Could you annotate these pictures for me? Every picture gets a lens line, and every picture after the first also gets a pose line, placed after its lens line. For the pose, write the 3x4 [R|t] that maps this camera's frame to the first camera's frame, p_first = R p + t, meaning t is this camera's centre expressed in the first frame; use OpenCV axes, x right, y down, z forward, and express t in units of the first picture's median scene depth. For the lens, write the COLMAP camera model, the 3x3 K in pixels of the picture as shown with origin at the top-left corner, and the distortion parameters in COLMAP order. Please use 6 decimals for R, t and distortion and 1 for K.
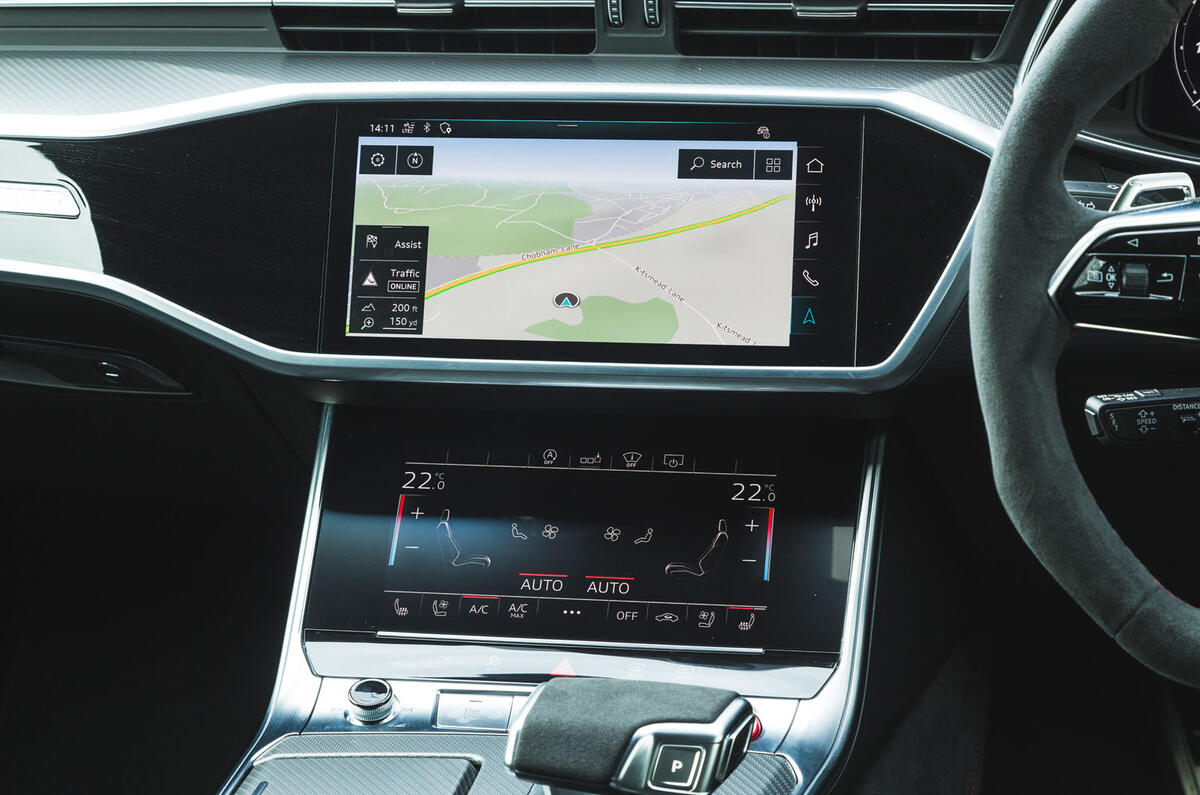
lens RADIAL K [[2695.1, 0, 579.2], [0, 2695.1, 417.6], [0, 0, 1]] dist [0.035970, 0.000000]
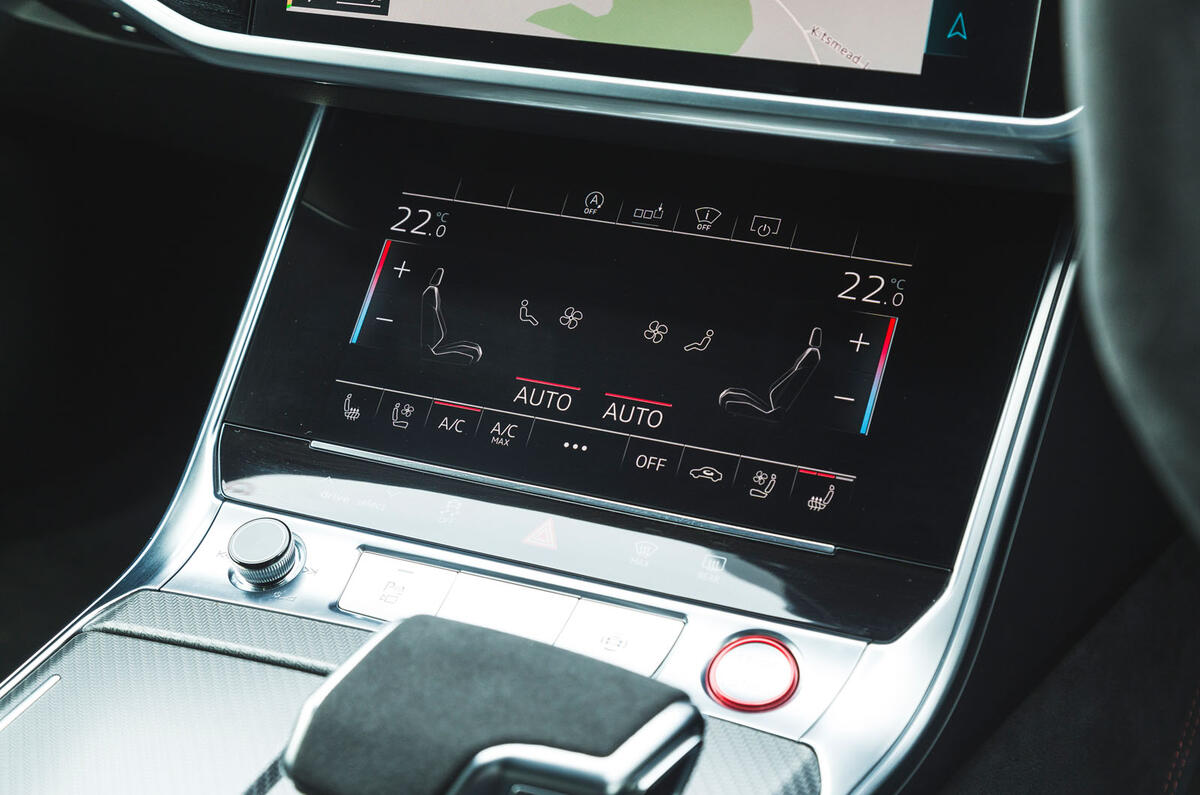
lens RADIAL K [[1988.1, 0, 593.6], [0, 1988.1, 423.1], [0, 0, 1]] dist [-0.007571, 0.000000]
pose [[0.960285, 0.111387, -0.255825, 0.128193], [-0.052776, 0.972821, 0.225464, -0.046250], [0.273985, -0.203009, 0.940064, 0.528988]]
